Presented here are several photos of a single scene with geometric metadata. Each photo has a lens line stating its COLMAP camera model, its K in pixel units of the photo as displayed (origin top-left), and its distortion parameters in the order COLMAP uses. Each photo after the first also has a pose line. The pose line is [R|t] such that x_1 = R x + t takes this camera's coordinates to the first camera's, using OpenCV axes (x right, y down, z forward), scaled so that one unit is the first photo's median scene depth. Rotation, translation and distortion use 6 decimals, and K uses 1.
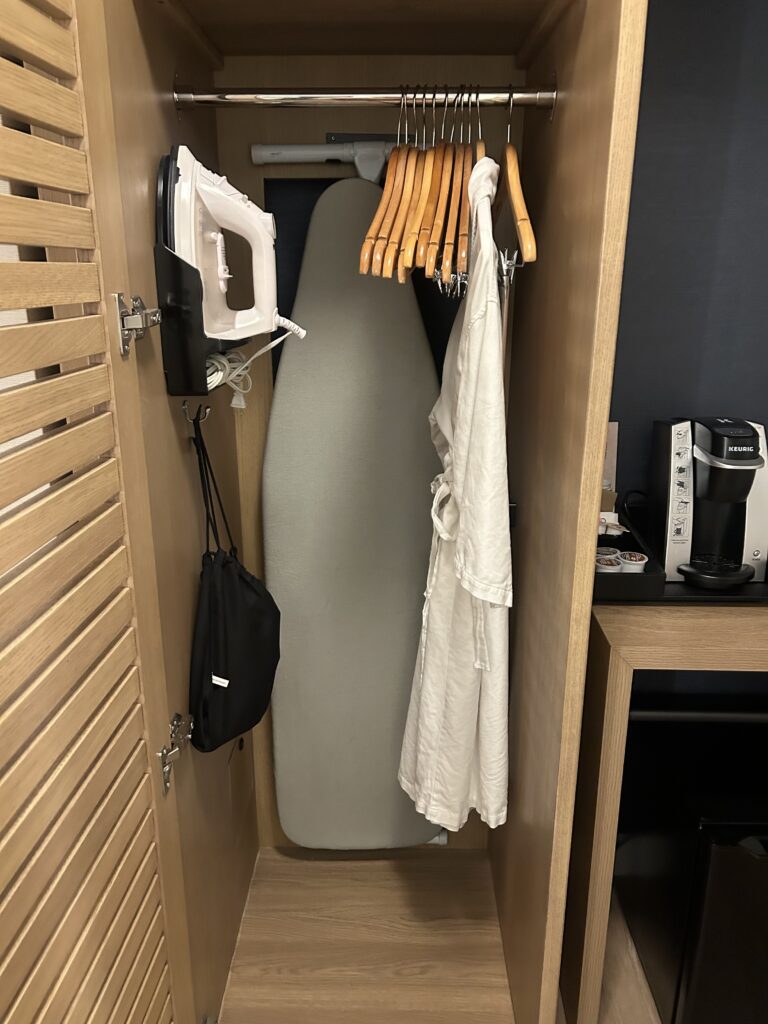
lens RADIAL K [[762.5, 0, 376.1], [0, 762.5, 512.9], [0, 0, 1]] dist [0.058178, -0.085212]
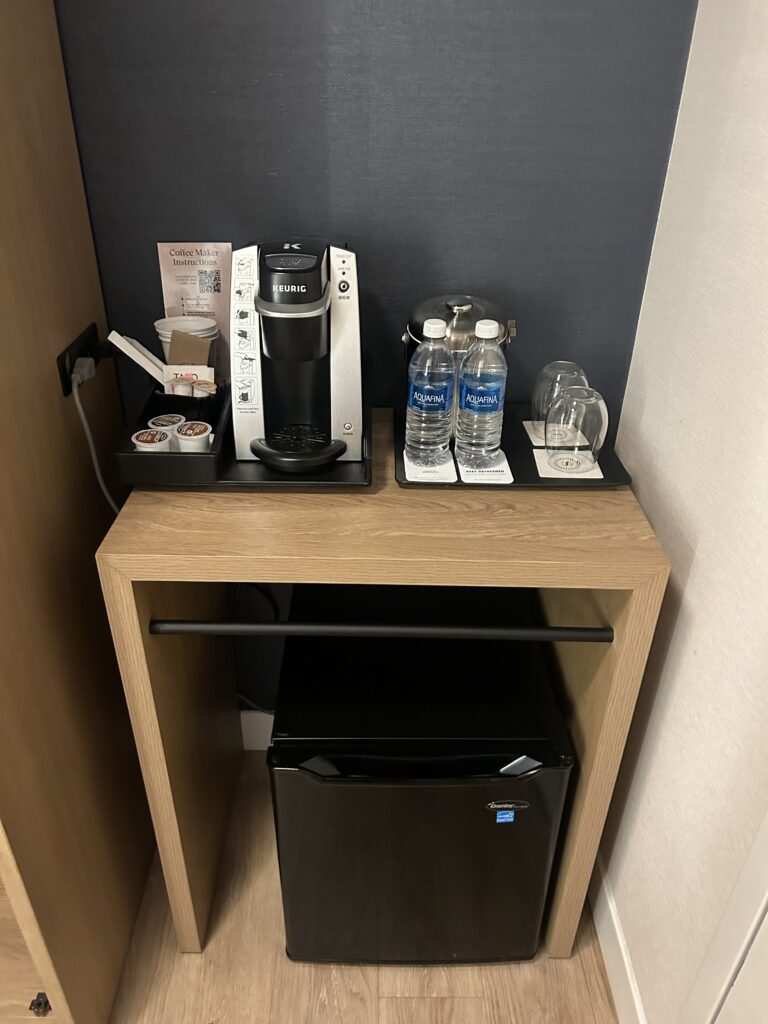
lens RADIAL K [[762.5, 0, 376.1], [0, 762.5, 512.9], [0, 0, 1]] dist [0.058178, -0.085212]
pose [[0.999798, 0.001409, 0.020062, 0.510216], [-0.006167, 0.970972, 0.239113, -0.047516], [-0.019143, -0.239188, 0.970784, 0.224572]]
